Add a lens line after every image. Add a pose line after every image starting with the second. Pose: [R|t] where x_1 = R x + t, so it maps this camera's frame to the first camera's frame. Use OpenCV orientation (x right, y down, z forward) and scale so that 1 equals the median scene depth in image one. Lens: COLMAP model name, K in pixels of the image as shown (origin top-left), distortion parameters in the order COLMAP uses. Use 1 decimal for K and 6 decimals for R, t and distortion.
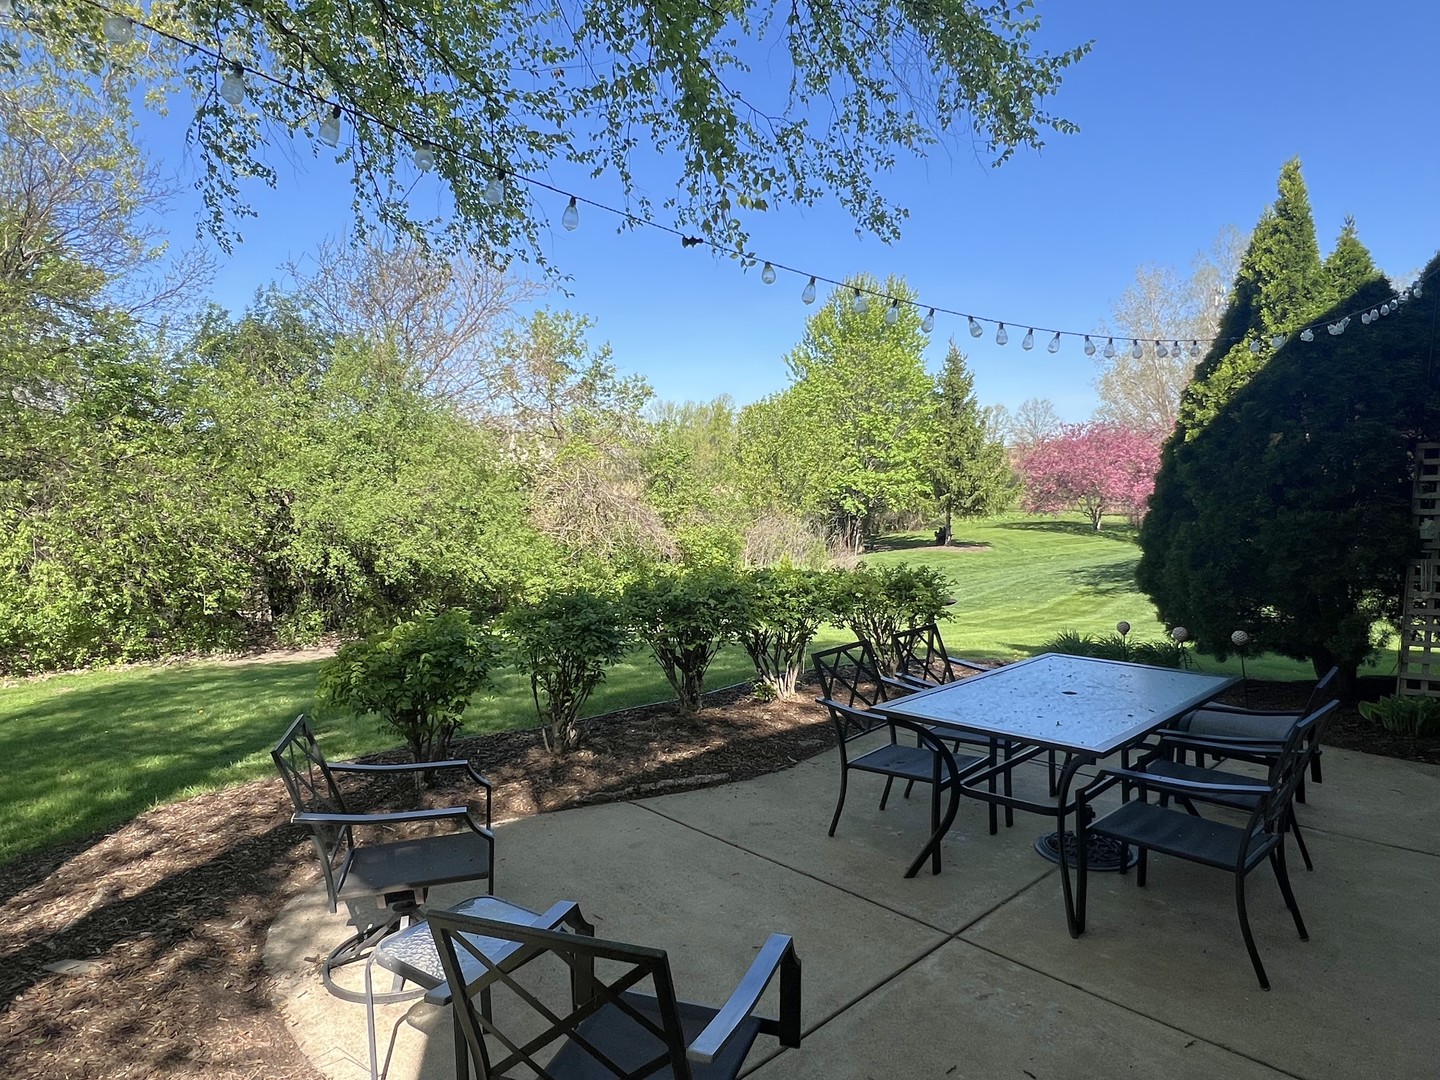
lens RADIAL K [[865.7, 0, 722.7], [0, 865.7, 541.9], [0, 0, 1]] dist [0.000352, -0.008921]
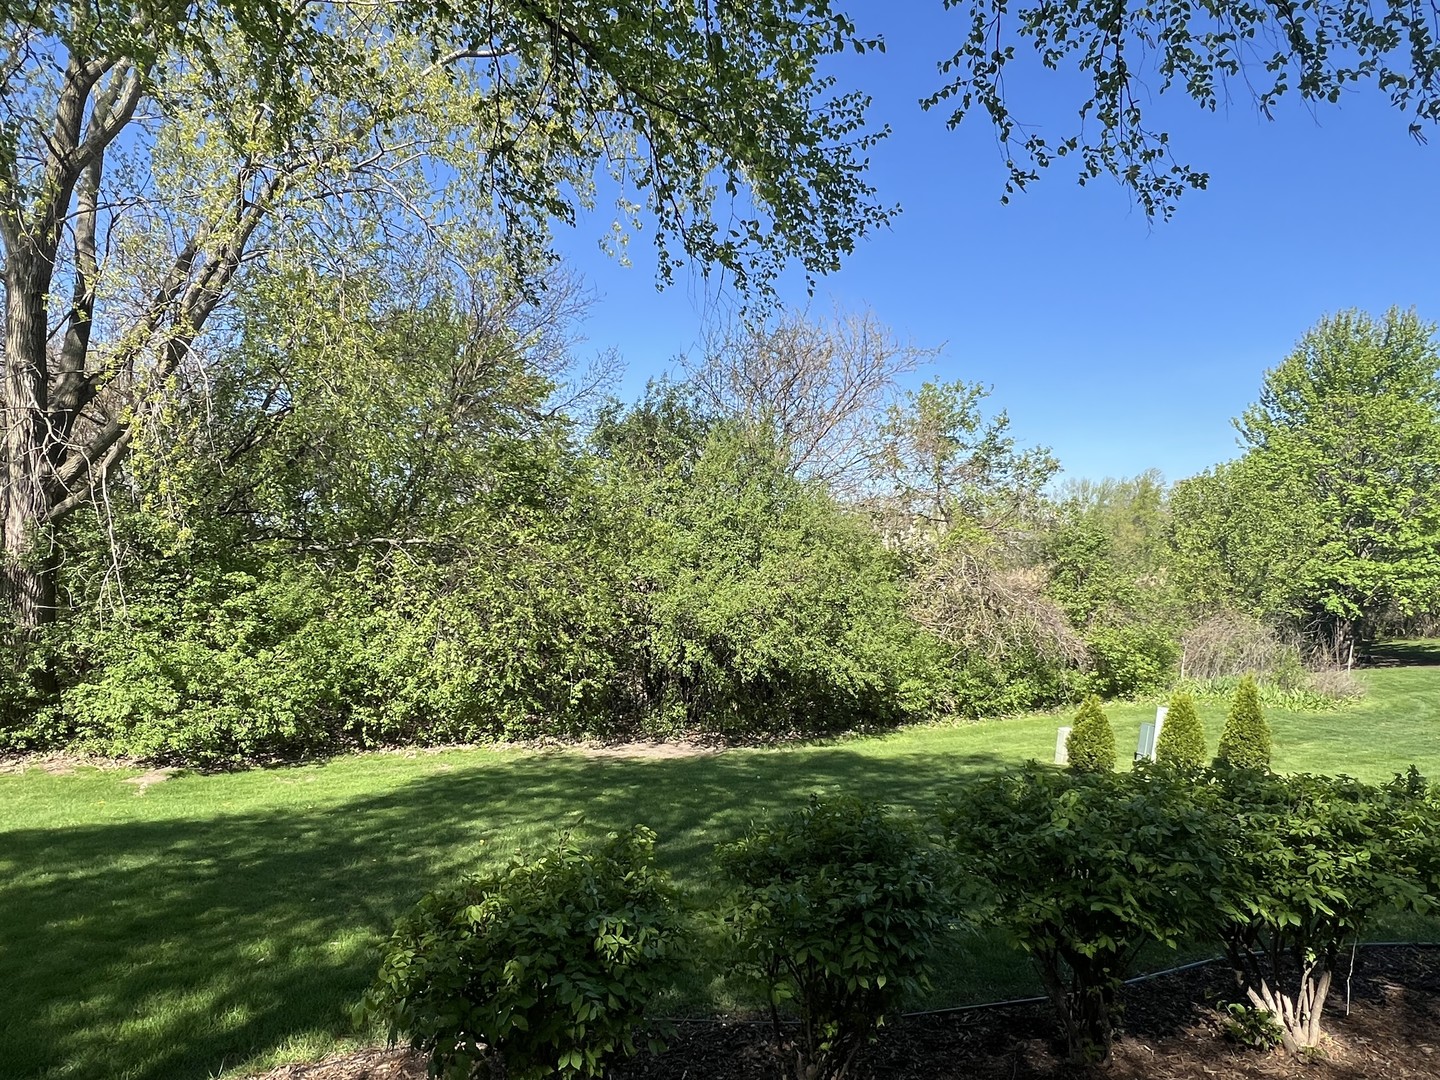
lens RADIAL K [[865.7, 0, 719.4], [0, 865.7, 552.8], [0, 0, 1]] dist [0.000352, -0.008921]
pose [[0.895737, 0.006286, -0.444541, -0.002118], [-0.042630, 0.996507, -0.071809, -0.014780], [0.442537, 0.083273, 0.892876, 0.113206]]
